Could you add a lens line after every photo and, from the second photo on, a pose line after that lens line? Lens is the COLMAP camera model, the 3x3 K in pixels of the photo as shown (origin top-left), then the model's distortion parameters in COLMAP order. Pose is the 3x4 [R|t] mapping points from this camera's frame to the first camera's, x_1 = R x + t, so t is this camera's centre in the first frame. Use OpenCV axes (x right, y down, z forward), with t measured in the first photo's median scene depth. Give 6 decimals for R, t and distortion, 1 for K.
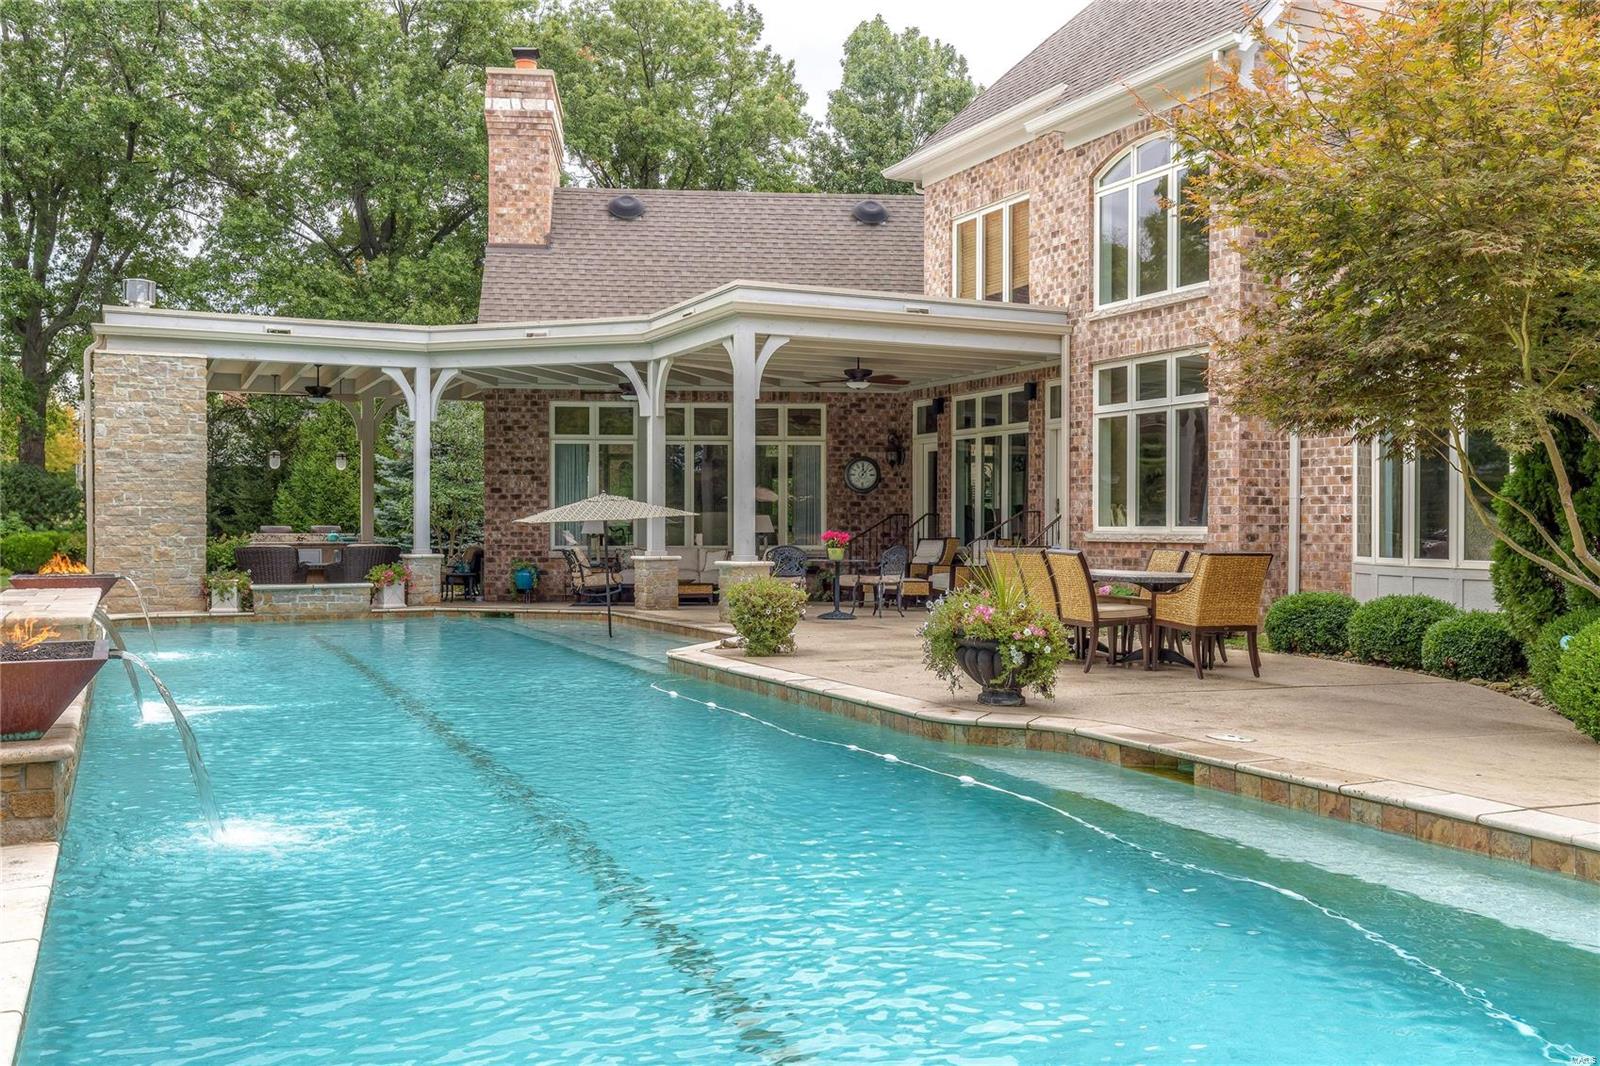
lens RADIAL K [[1387.9, 0, 800.0], [0, 1387.9, 533.0], [0, 0, 1]] dist [-0.000946, -0.000245]
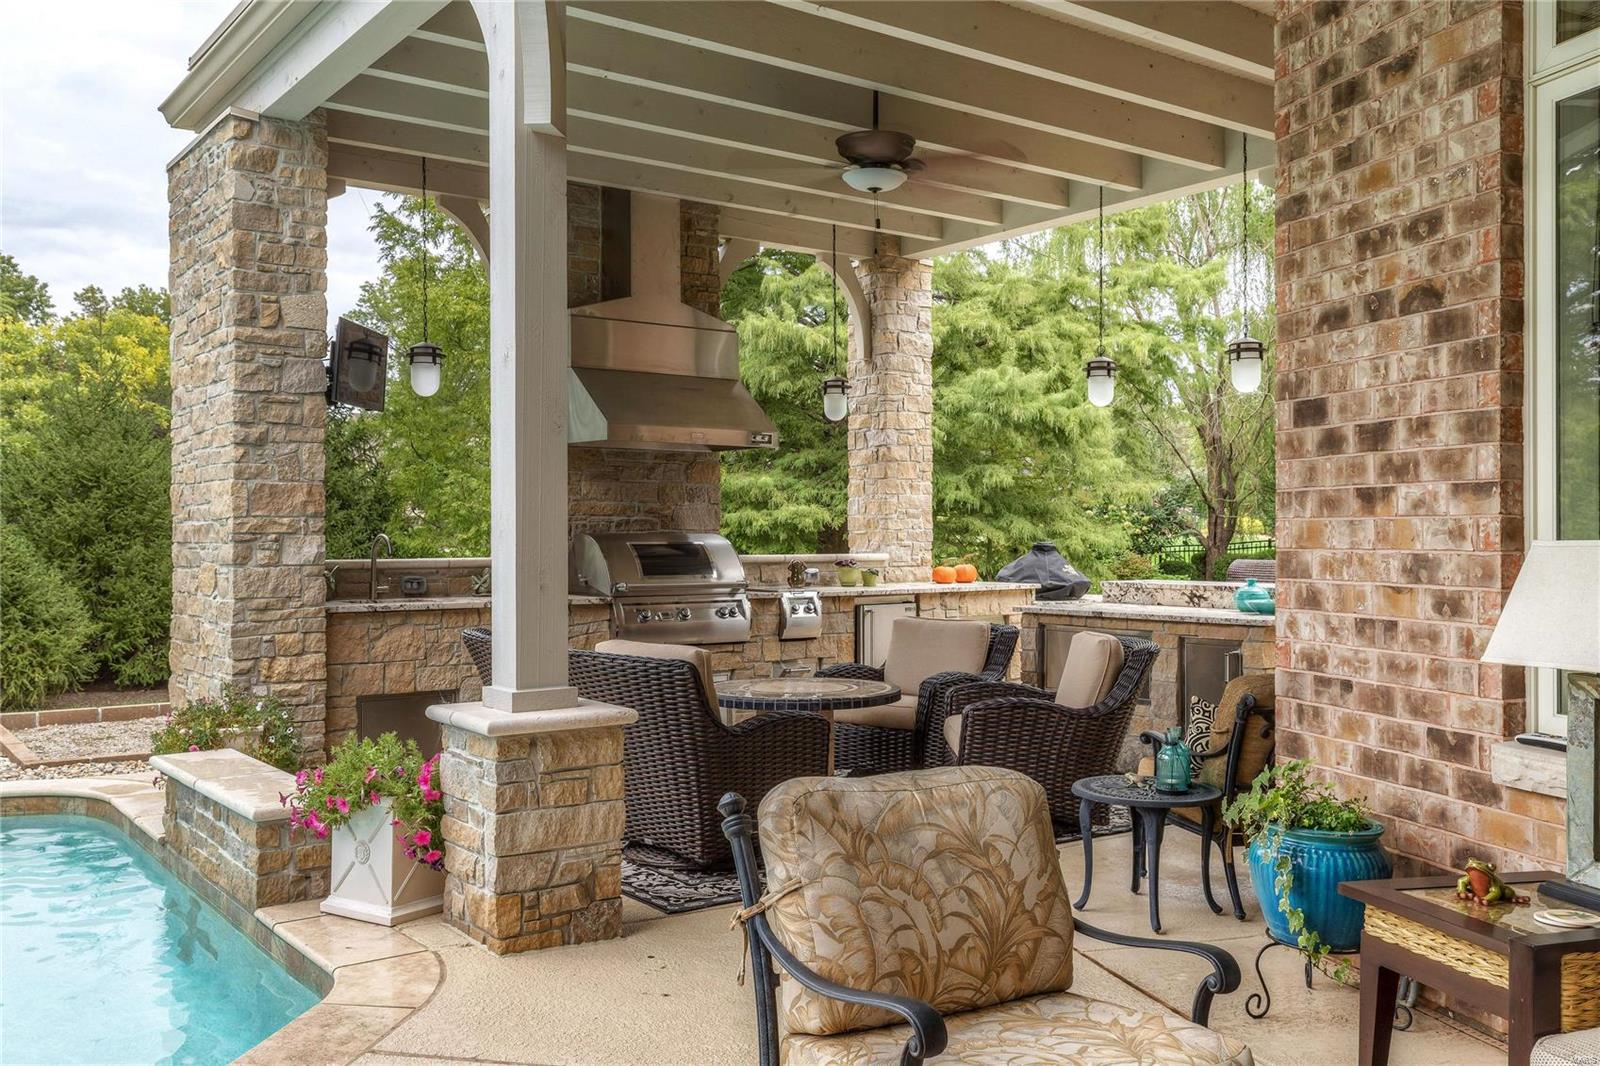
lens RADIAL K [[1397.4, 0, 800.0], [0, 1397.4, 533.0], [0, 0, 1]] dist [0.005098, 0.005562]
pose [[0.188068, -0.002754, -0.982152, -0.028522], [-0.004427, 0.999984, -0.003652, -0.011526], [0.982146, 0.005035, 0.188053, 0.878510]]
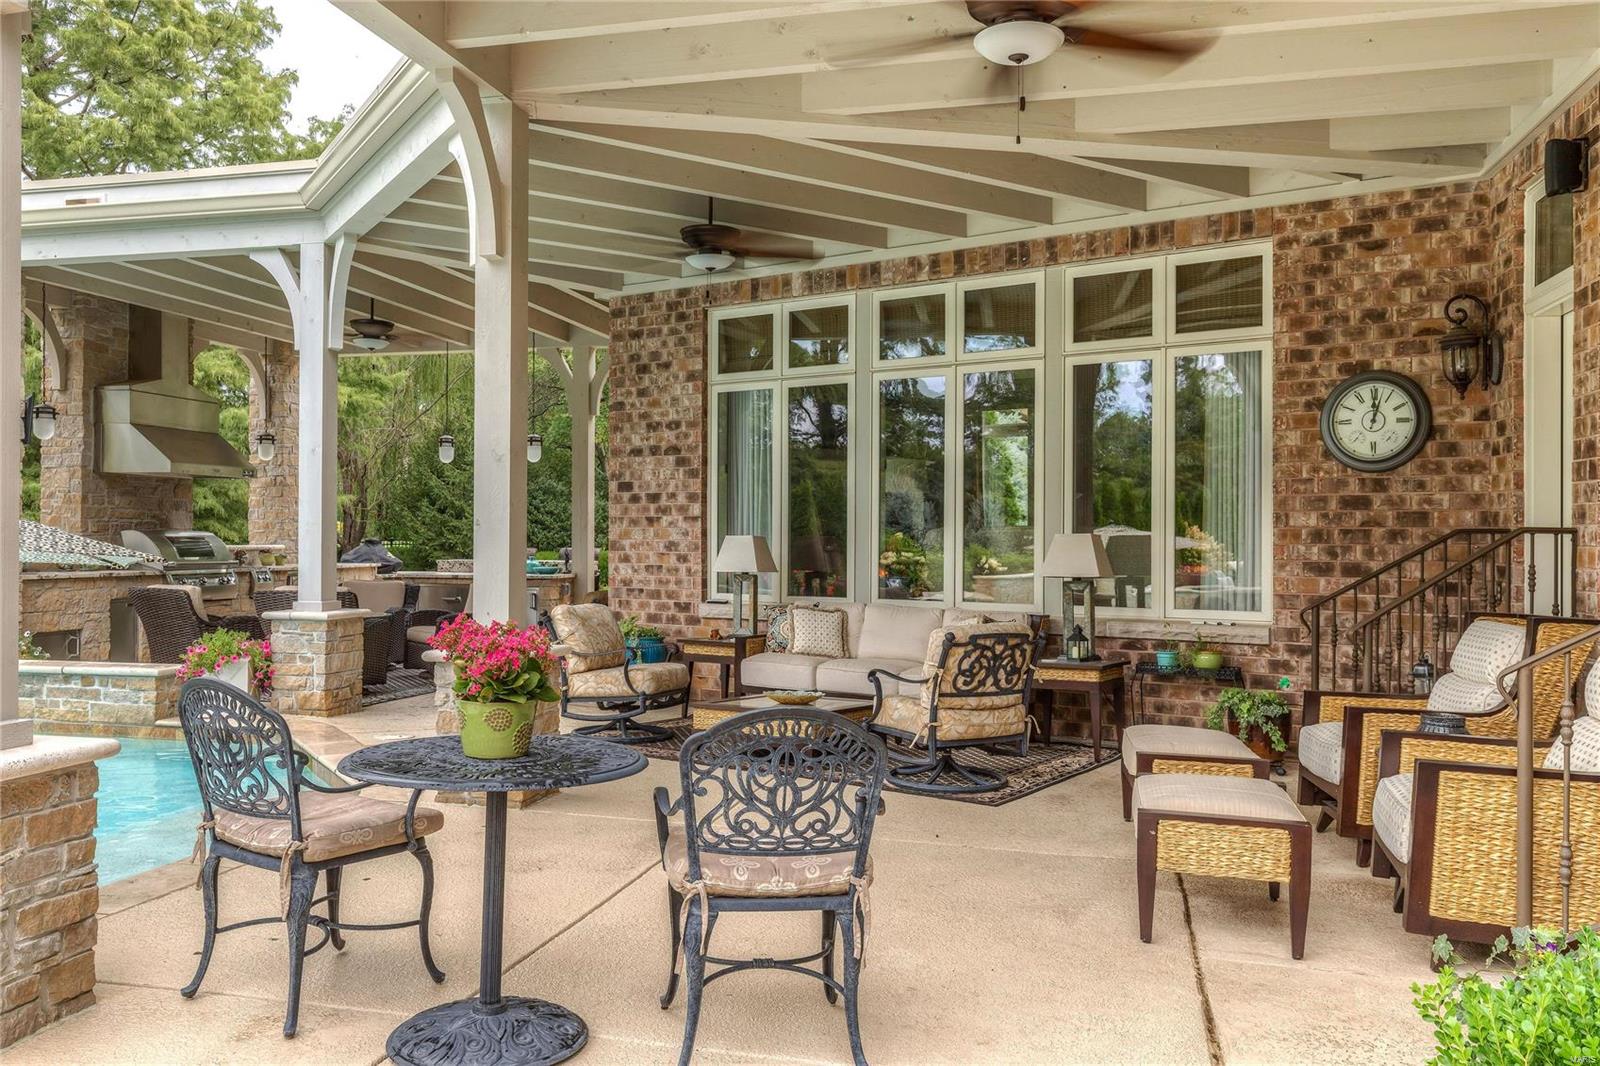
lens RADIAL K [[1200.1, 0, 827.1], [0, 1200.1, 534.4], [0, 0, 1]] dist [-0.005554, -0.001741]
pose [[0.790763, 0.000898, -0.612121, 0.124607], [-0.007609, 0.999936, -0.008363, -0.008960], [0.612075, 0.011271, 0.790720, 0.676041]]
